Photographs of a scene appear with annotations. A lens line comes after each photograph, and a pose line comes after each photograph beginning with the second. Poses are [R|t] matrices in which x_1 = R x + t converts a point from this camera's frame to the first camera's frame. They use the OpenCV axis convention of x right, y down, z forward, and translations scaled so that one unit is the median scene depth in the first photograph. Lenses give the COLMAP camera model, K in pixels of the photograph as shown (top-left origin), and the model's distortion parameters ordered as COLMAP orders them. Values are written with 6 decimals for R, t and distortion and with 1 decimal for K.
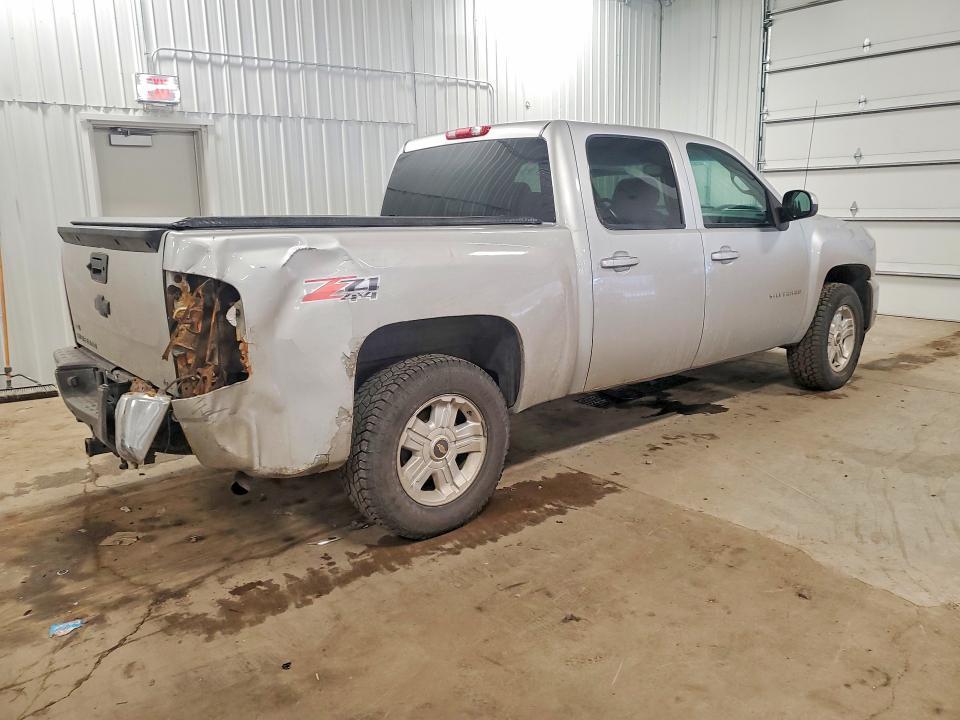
lens RADIAL K [[735.9, 0, 480.0], [0, 735.9, 360.0], [0, 0, 1]] dist [0.001434, 0.000003]
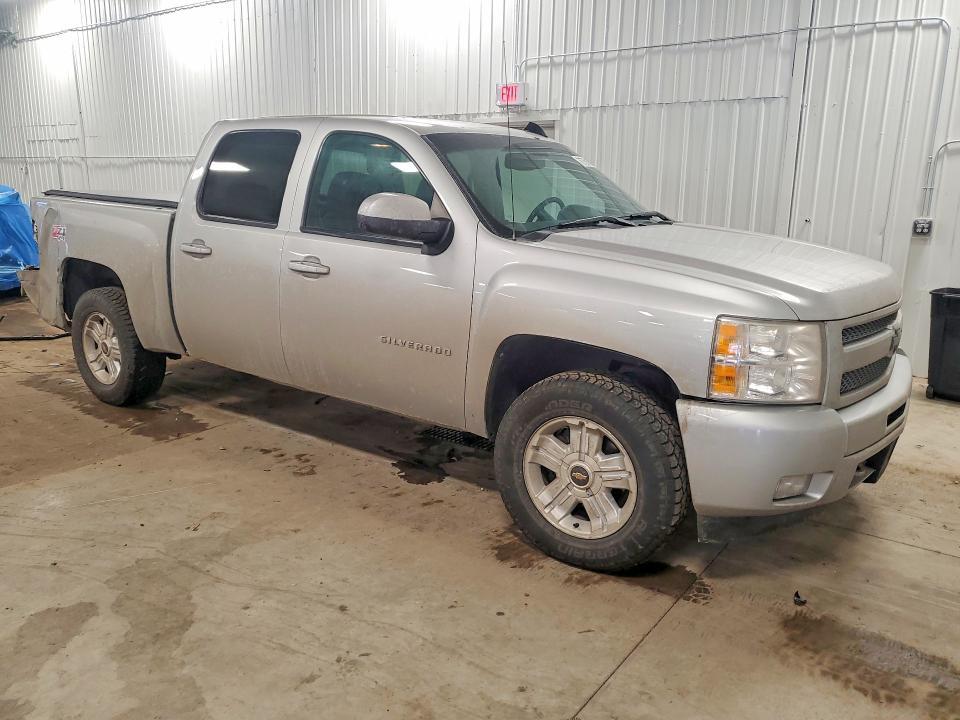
lens RADIAL K [[749.6, 0, 480.0], [0, 749.6, 360.0], [0, 0, 1]] dist [-0.002063, 0.001238]
pose [[0.248496, 0.238803, -0.938735, 0.970303], [-0.228527, 0.956229, 0.182759, -0.190631], [0.941289, 0.169111, 0.292192, 0.778479]]
